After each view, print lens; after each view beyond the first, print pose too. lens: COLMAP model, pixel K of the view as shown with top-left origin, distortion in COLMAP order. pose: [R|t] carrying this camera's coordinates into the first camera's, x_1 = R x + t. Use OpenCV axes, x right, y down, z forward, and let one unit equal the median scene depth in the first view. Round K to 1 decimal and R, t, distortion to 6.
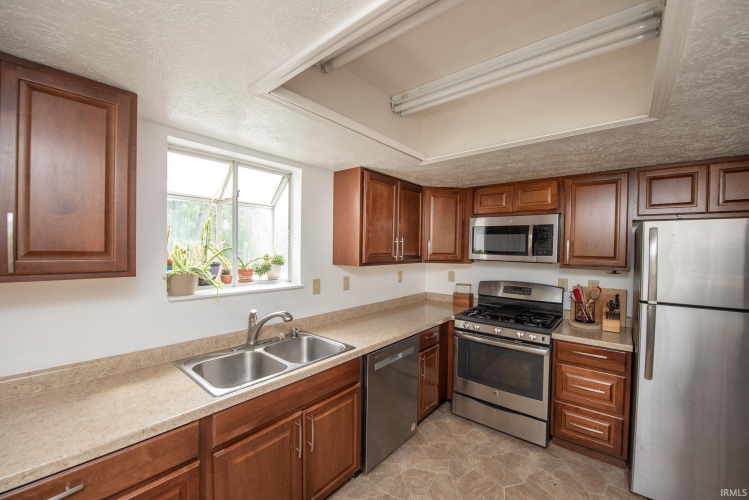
lens RADIAL K [[298.2, 0, 372.2], [0, 298.2, 252.4], [0, 0, 1]] dist [-0.013234, -0.000412]
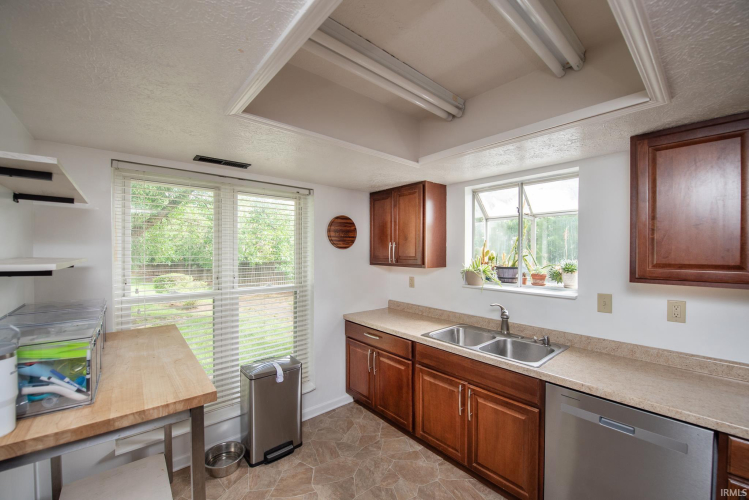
lens RADIAL K [[298.2, 0, 372.2], [0, 298.2, 252.4], [0, 0, 1]] dist [-0.013234, -0.000412]
pose [[-0.162033, -0.010319, -0.986731, 0.821676], [-0.021380, 0.999747, -0.006944, -0.004708], [0.986554, 0.019971, -0.162212, 0.598918]]
